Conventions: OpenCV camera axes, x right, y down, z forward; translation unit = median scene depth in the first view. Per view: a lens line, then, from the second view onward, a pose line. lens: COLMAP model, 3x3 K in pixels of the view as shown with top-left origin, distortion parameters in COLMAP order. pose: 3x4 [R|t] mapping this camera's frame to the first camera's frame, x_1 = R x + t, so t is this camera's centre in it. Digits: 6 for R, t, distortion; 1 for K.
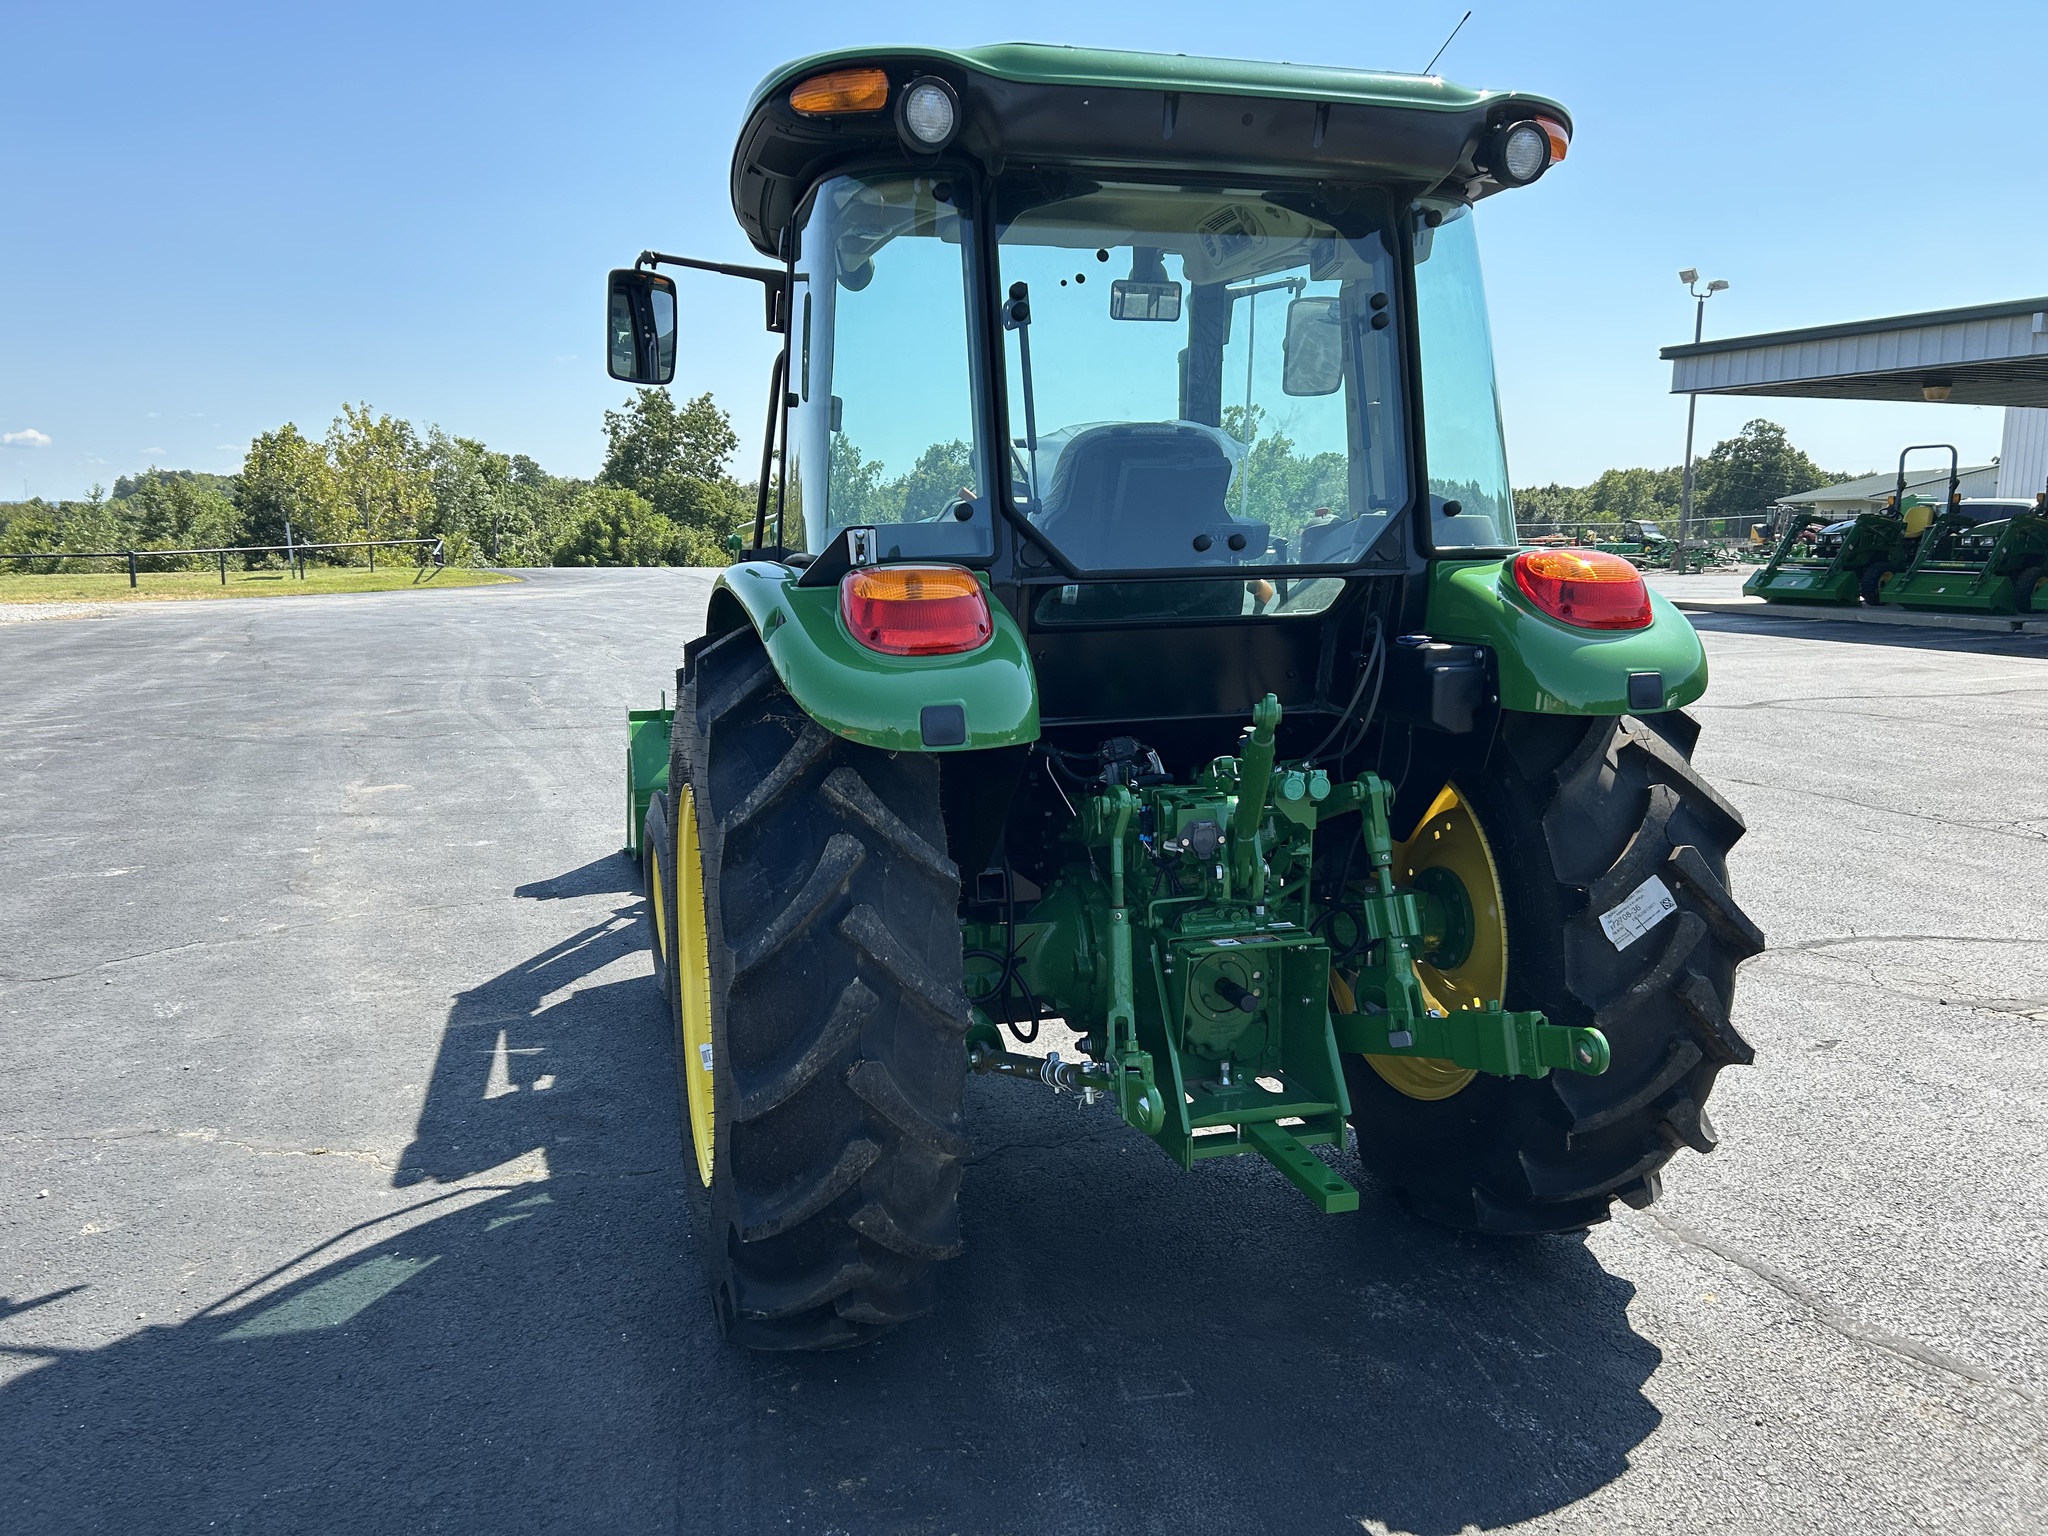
lens RADIAL K [[1538.3, 0, 1002.1], [0, 1538.3, 764.8], [0, 0, 1]] dist [0.053048, -0.053189]
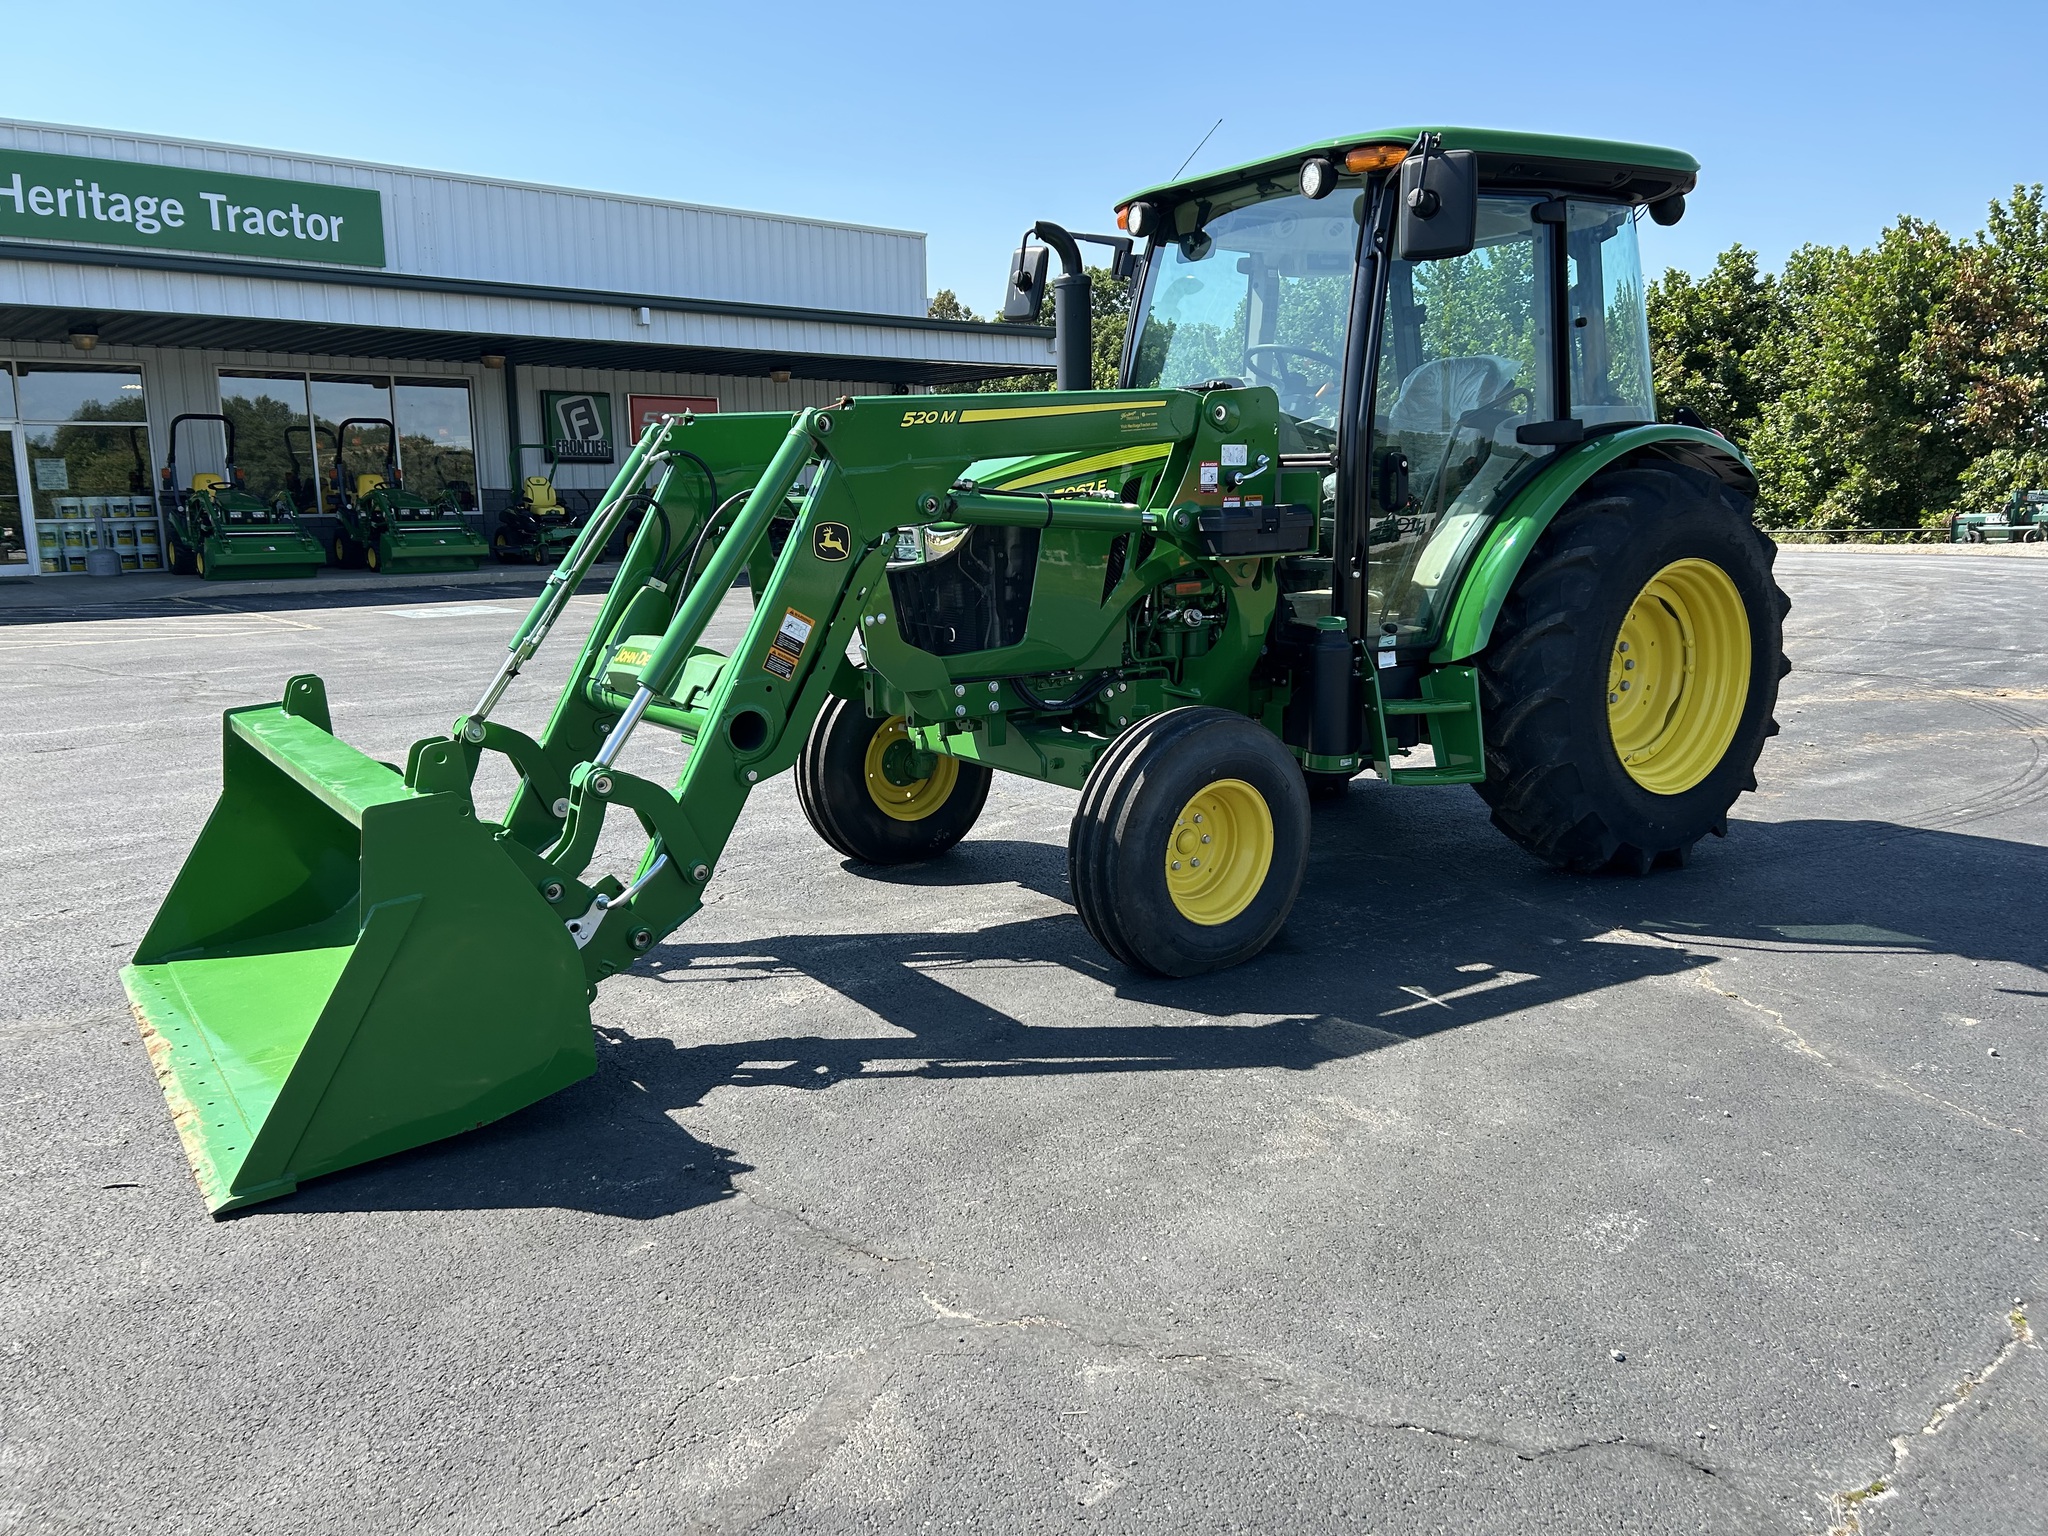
lens RADIAL K [[1538.3, 0, 1008.2], [0, 1538.3, 771.4], [0, 0, 1]] dist [0.053048, -0.053189]
pose [[-0.300499, -0.167399, 0.938977, -1.106968], [0.165218, 0.960459, 0.224103, -0.182215], [-0.939363, 0.222478, -0.260960, 1.508082]]
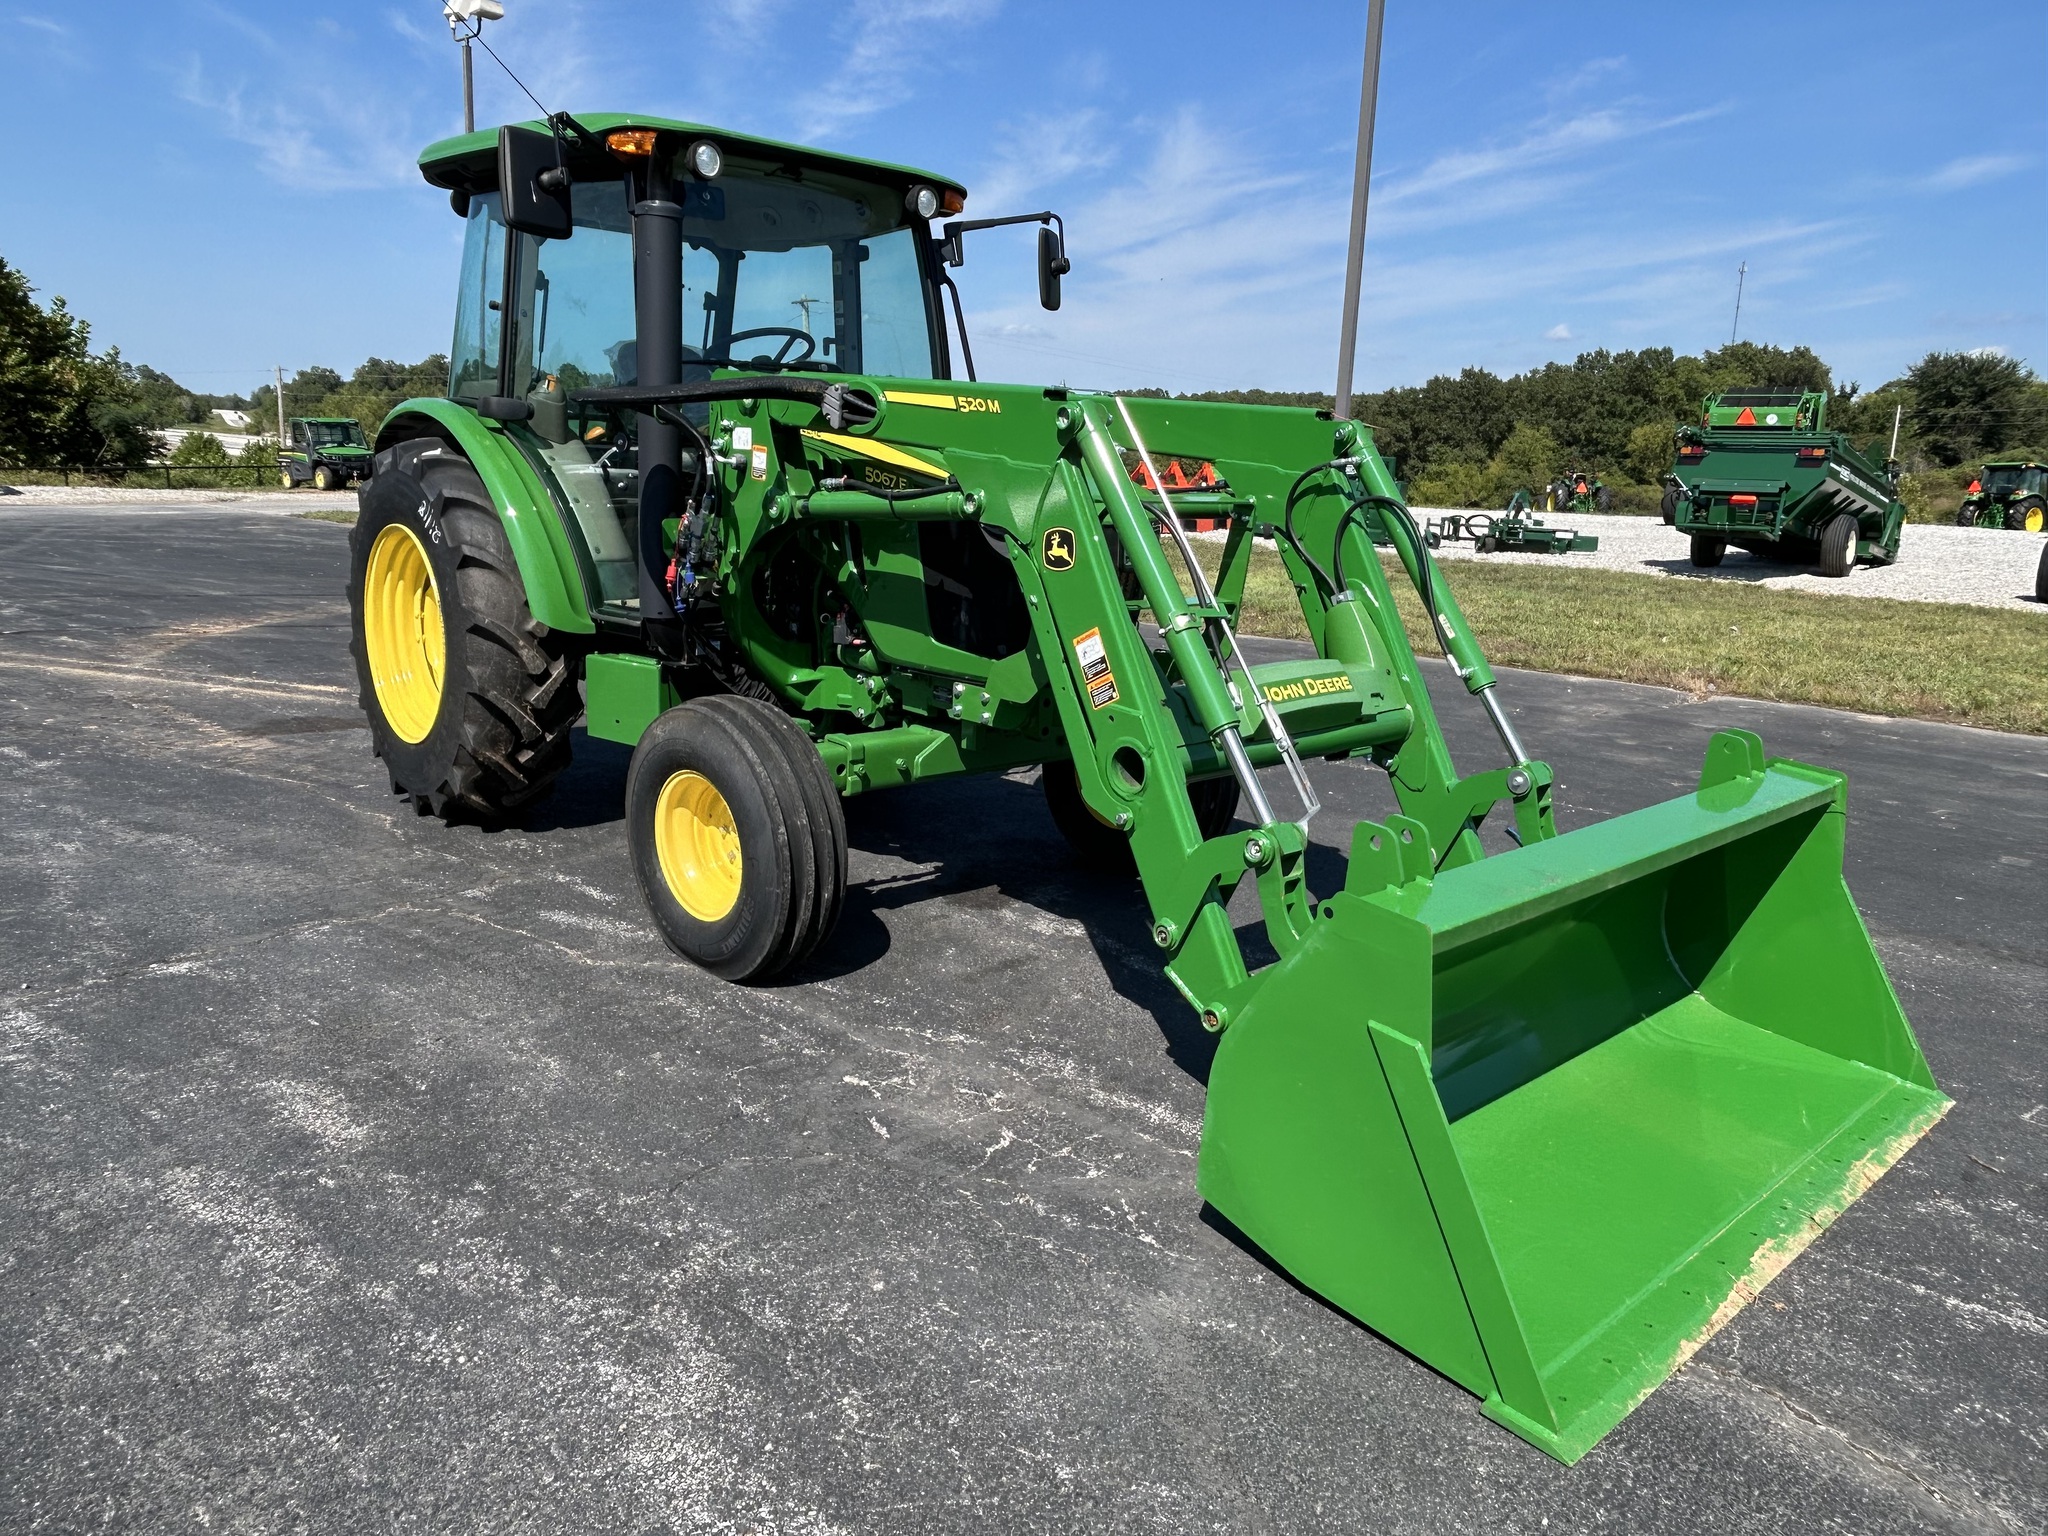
lens RADIAL K [[1394.6, 0, 1011.5], [0, 1394.6, 755.1], [0, 0, 1]] dist [-0.005334, 0.000365]
pose [[-0.903429, 0.058313, -0.424754, 0.335907], [-0.105010, 0.930436, 0.351087, -0.288423], [0.415679, 0.361786, -0.834459, 2.035082]]
